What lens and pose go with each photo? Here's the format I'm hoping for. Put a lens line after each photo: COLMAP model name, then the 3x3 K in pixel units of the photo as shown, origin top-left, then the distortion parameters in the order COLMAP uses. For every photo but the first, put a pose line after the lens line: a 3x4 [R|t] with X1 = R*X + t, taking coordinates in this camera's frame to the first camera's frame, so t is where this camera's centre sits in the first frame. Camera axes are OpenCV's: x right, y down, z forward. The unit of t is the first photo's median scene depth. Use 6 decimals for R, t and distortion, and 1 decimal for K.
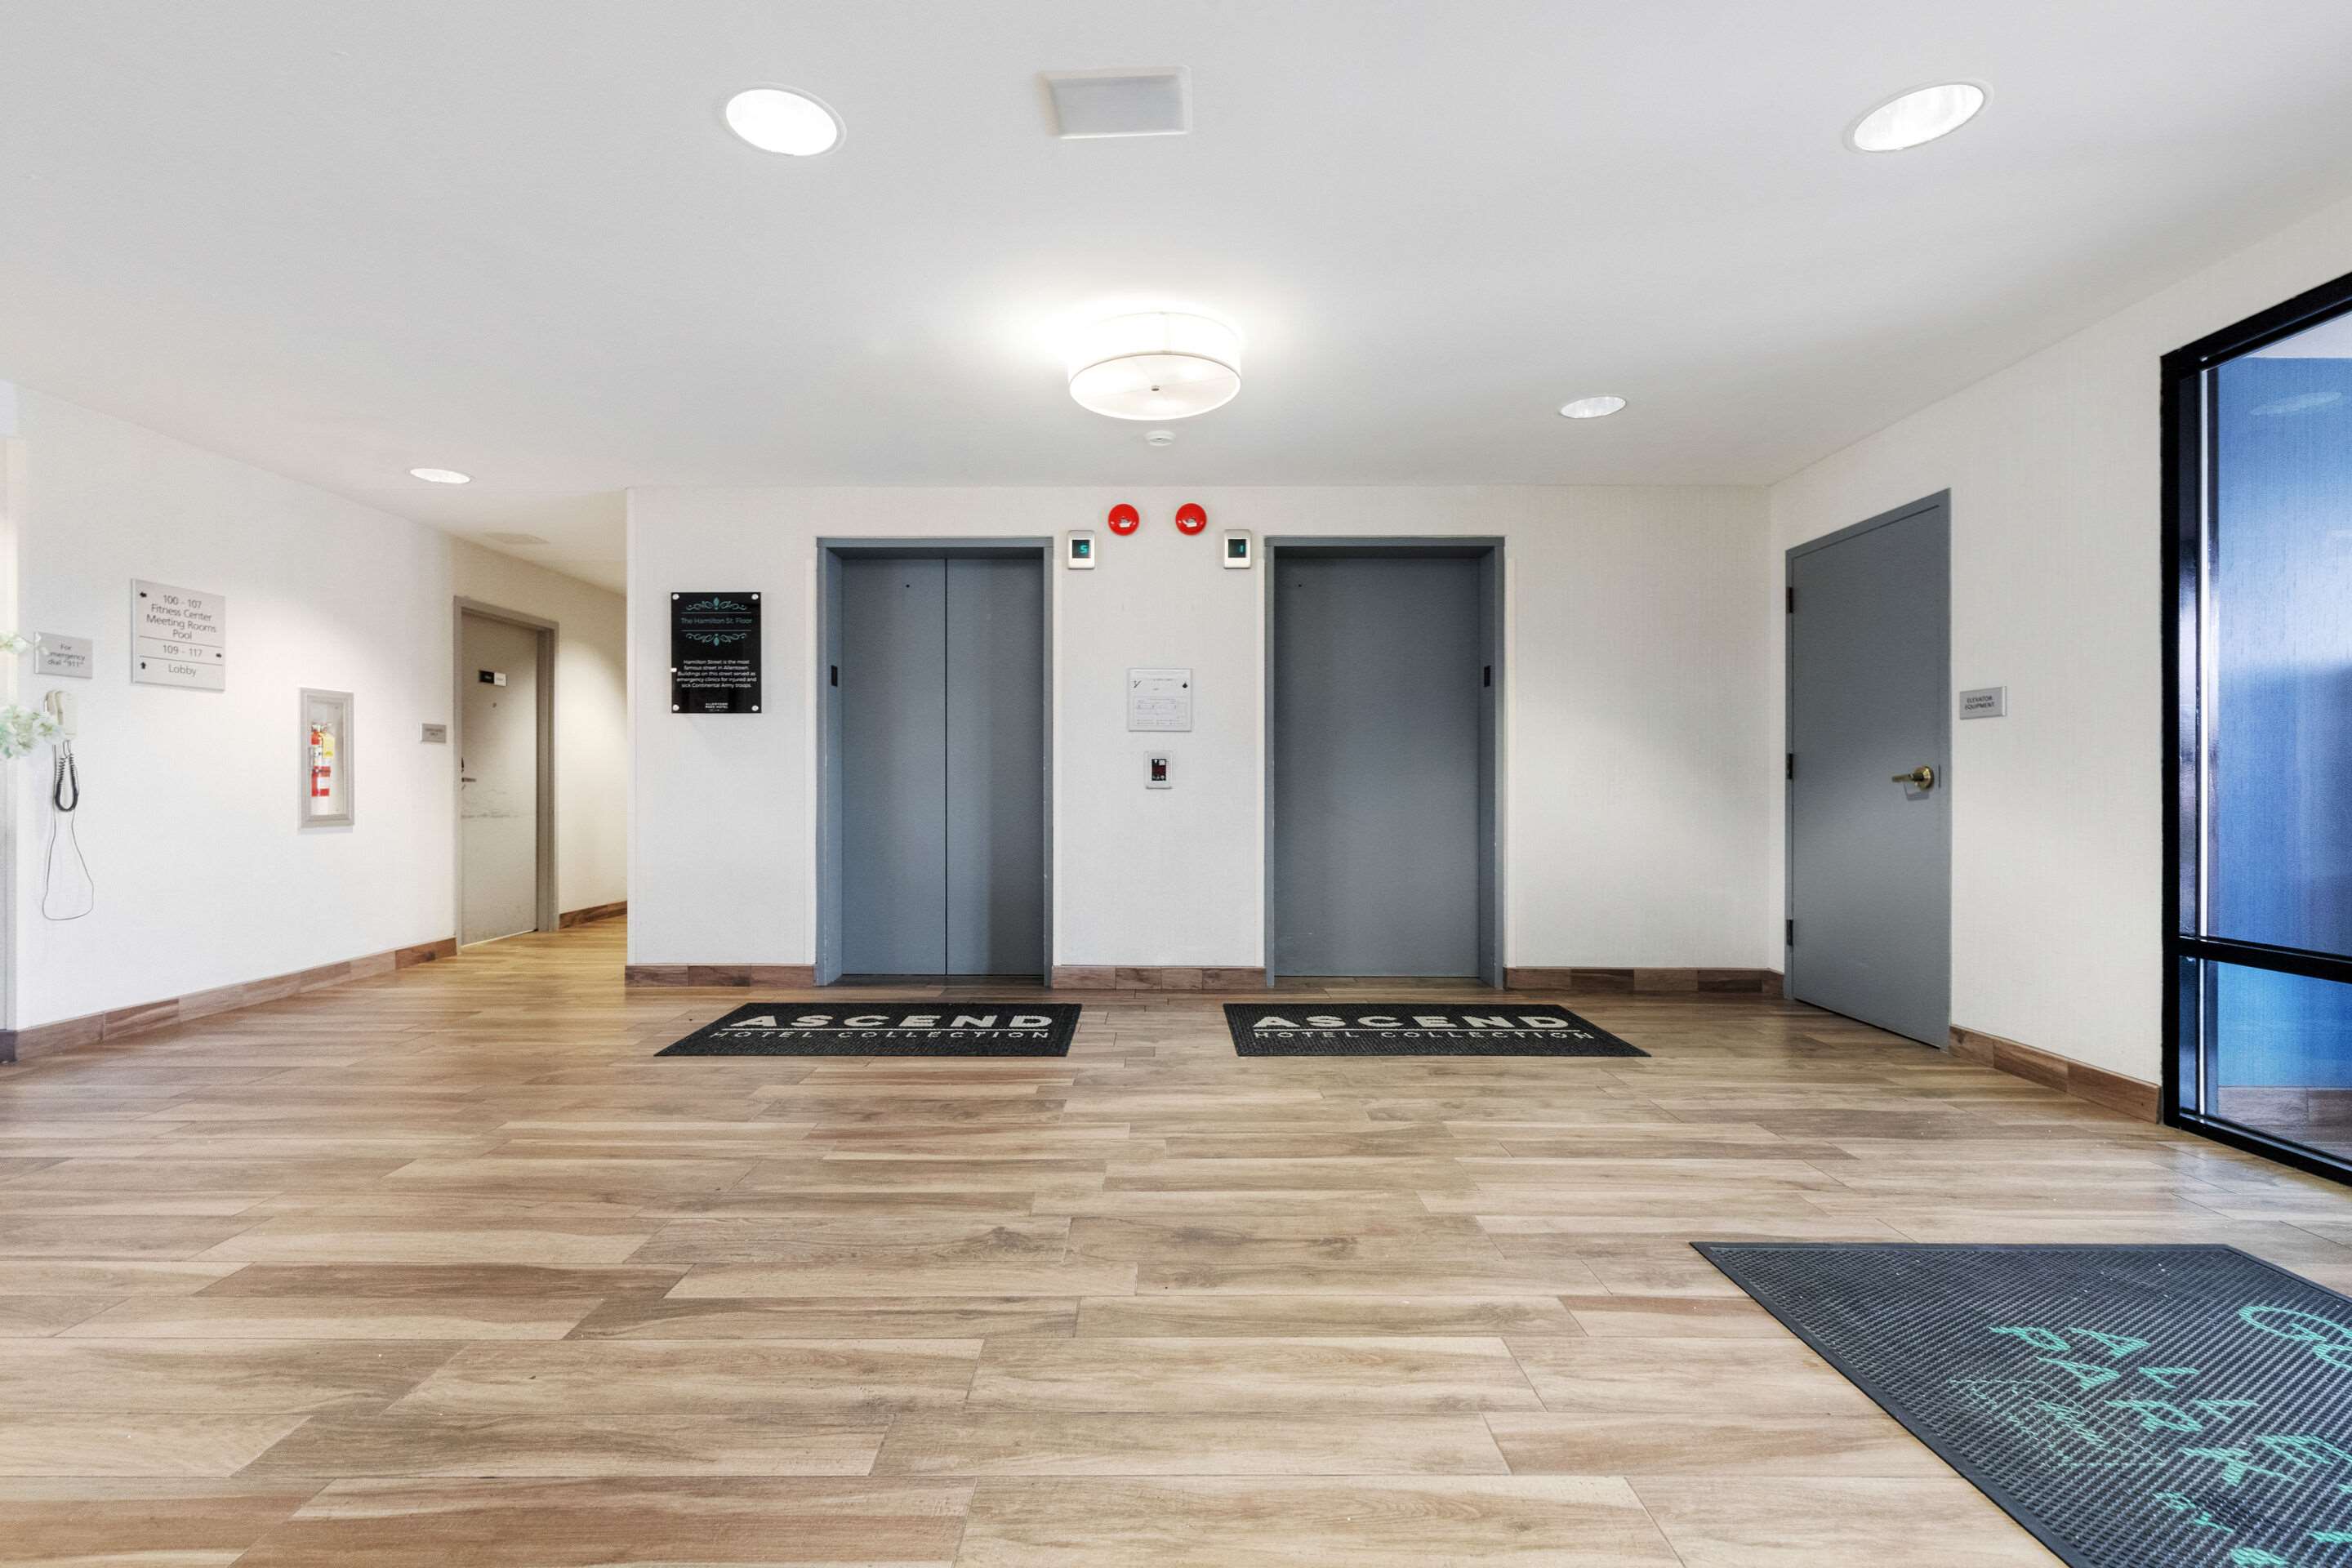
lens RADIAL K [[1076.1, 0, 1125.2], [0, 1076.1, 786.1], [0, 0, 1]] dist [0.000613, -0.001284]
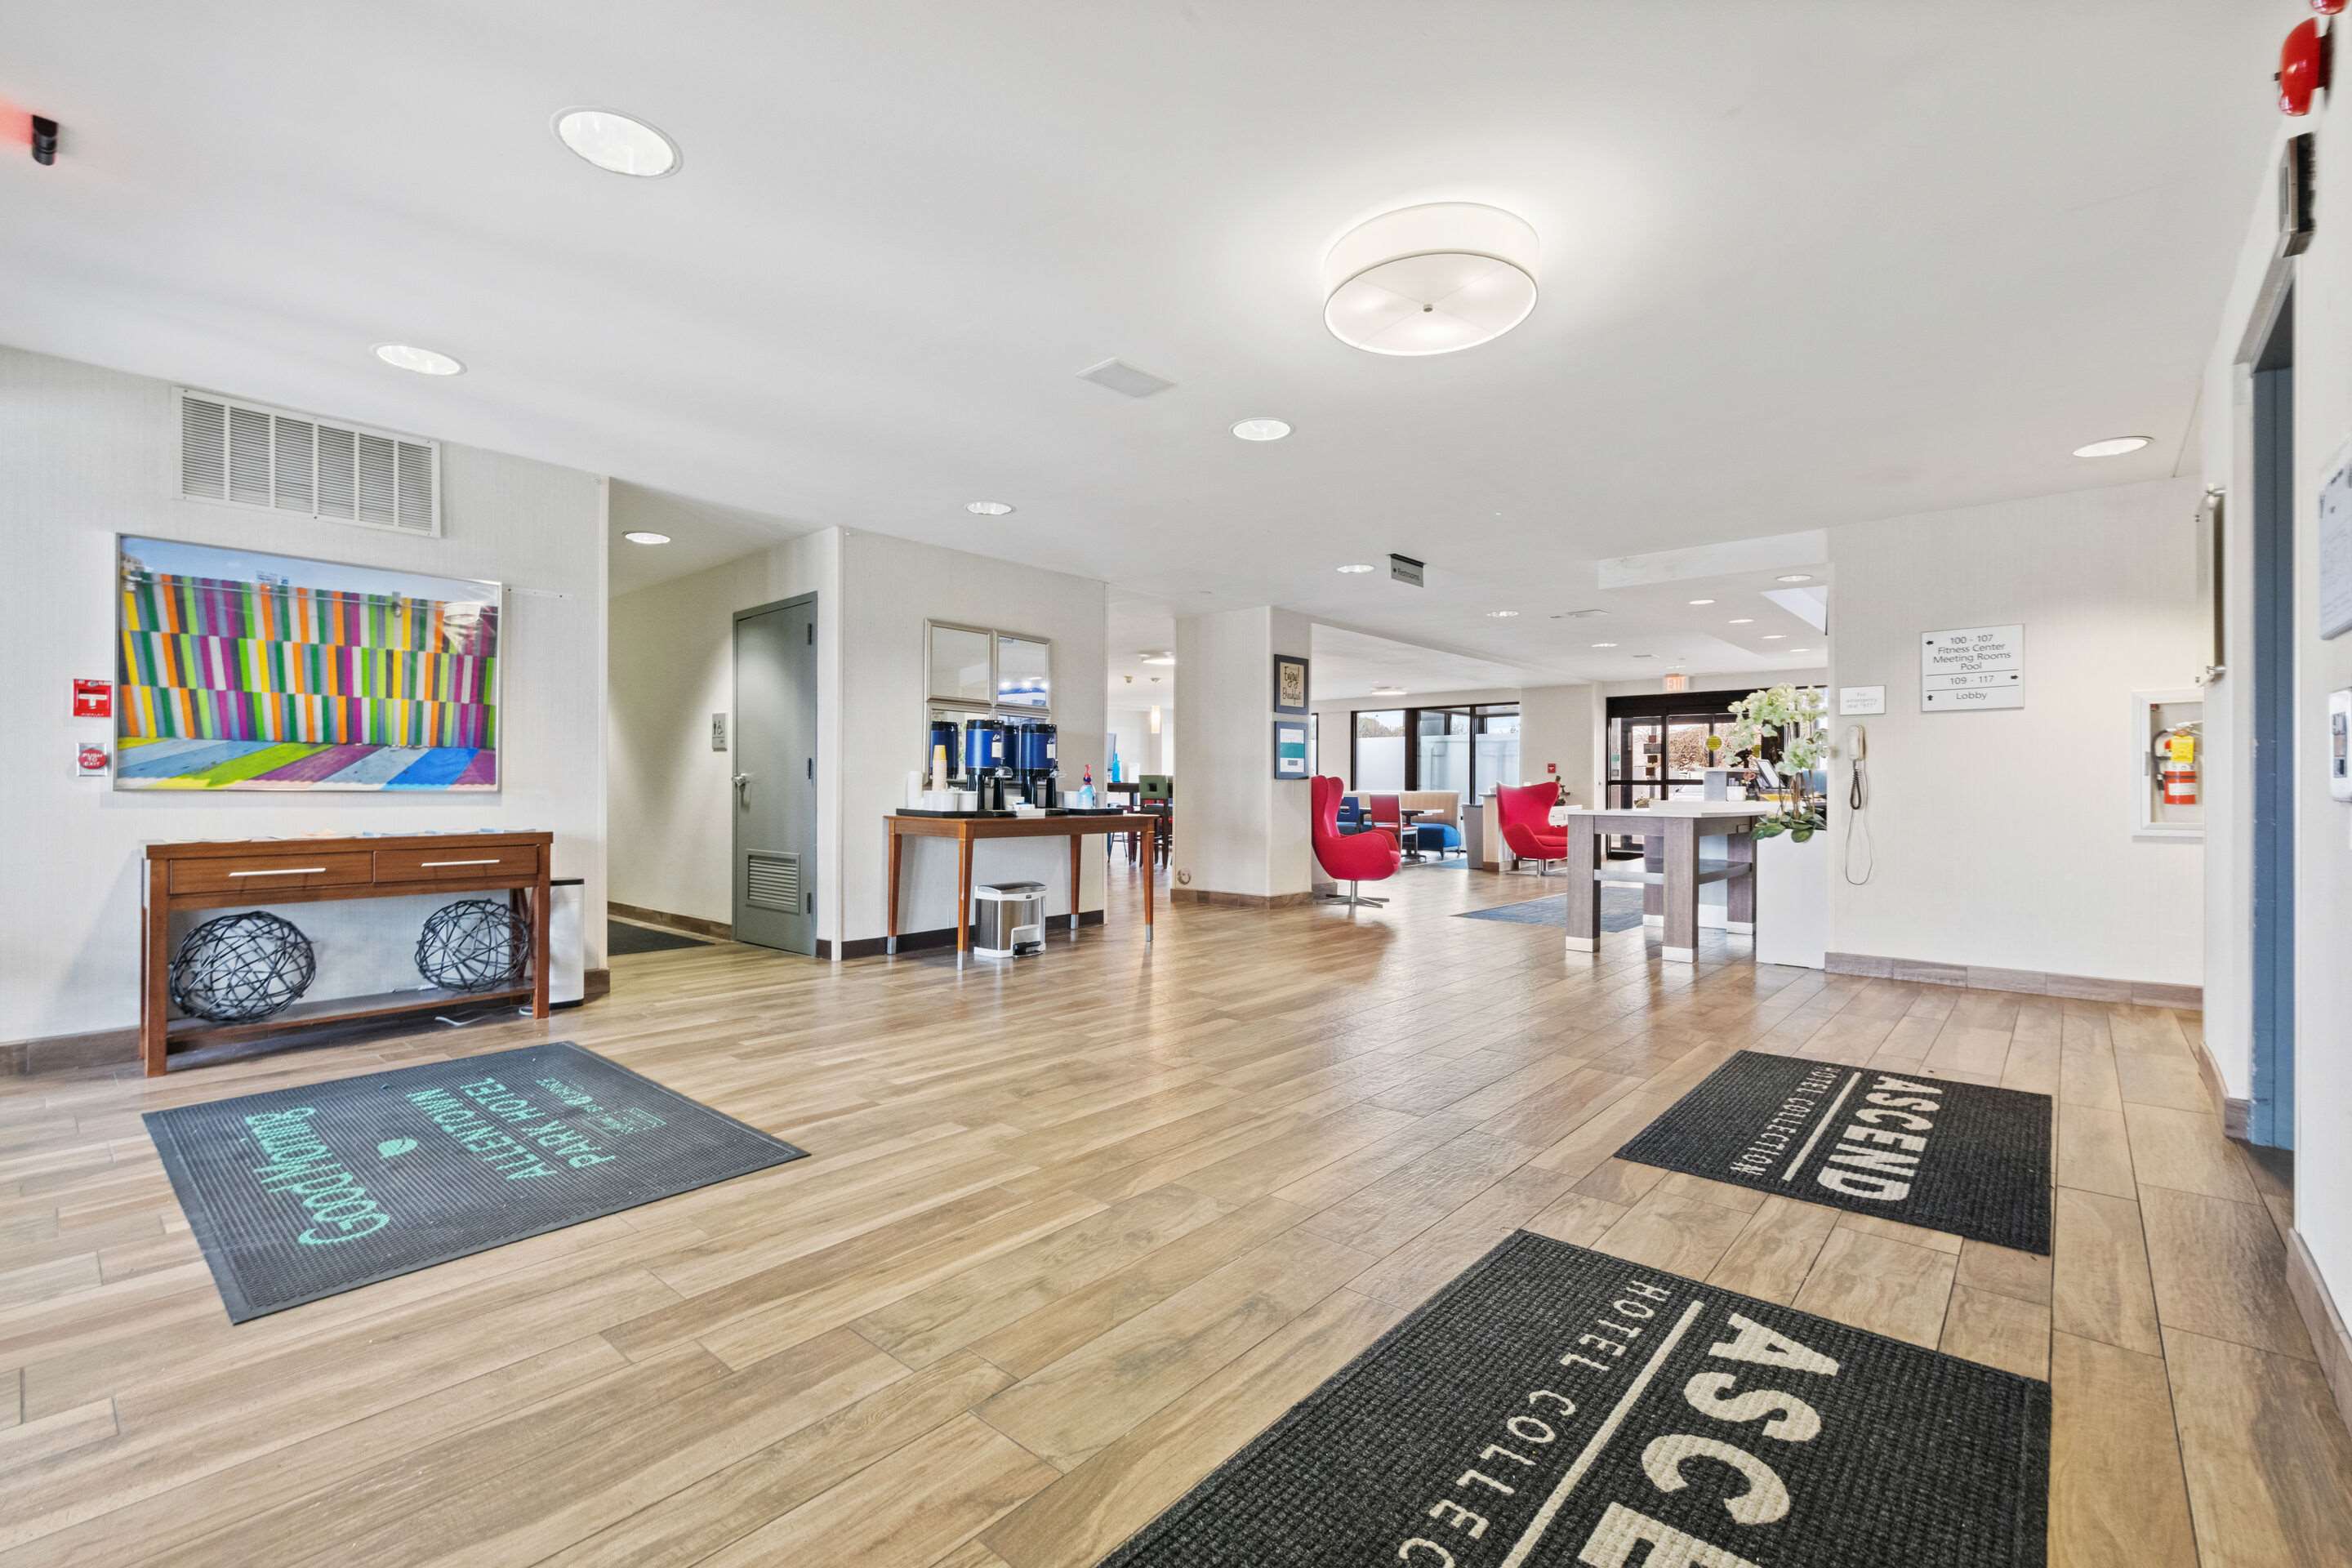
lens RADIAL K [[1076.1, 0, 1171.7], [0, 1076.1, 785.1], [0, 0, 1]] dist [0.000613, -0.001284]
pose [[-0.657220, -0.003638, -0.753690, 1.272449], [-0.005535, 0.999985, 0.000000, -0.005141], [0.753678, 0.004171, -0.657231, 2.279743]]
